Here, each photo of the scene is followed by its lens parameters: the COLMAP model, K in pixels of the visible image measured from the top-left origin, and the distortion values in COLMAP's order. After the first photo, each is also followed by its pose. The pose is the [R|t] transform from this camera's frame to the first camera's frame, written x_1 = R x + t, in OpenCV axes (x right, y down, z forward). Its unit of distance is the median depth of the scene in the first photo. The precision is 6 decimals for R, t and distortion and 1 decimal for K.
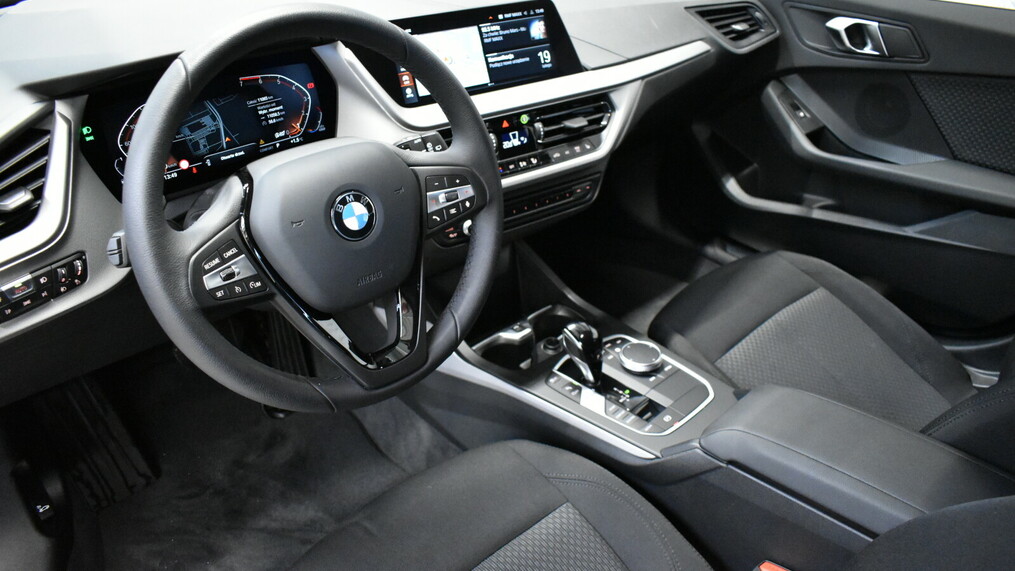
lens RADIAL K [[789.3, 0, 507.5], [0, 789.3, 285.5], [0, 0, 1]] dist [-0.005499, -0.002052]
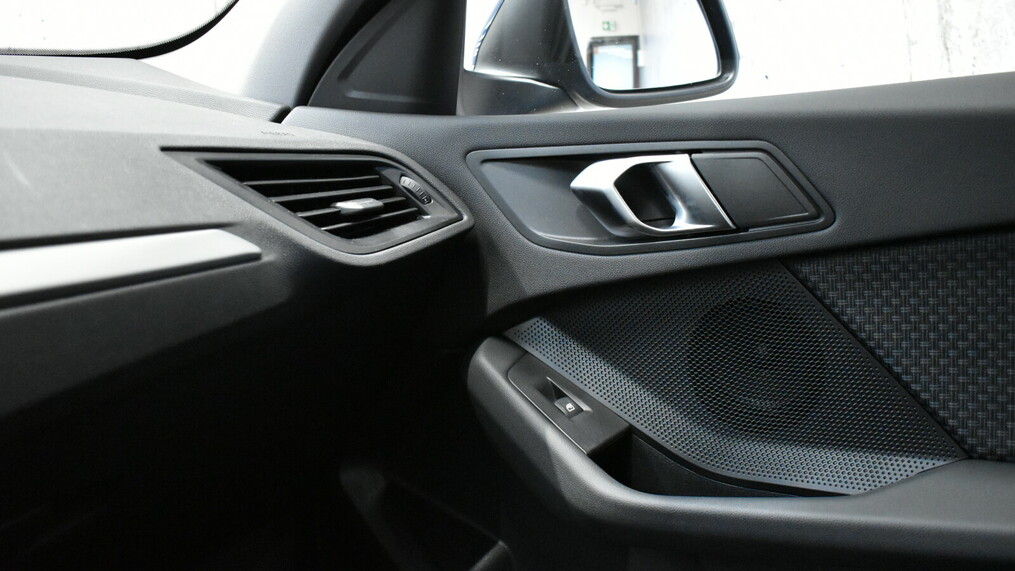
lens RADIAL K [[978.1, 0, 507.5], [0, 978.1, 285.5], [0, 0, 1]] dist [-0.017444, -0.007585]
pose [[0.962457, -0.104748, 0.250407, 0.225339], [0.194307, 0.910042, -0.366153, -0.098192], [-0.189527, 0.401062, 0.896230, 0.538112]]
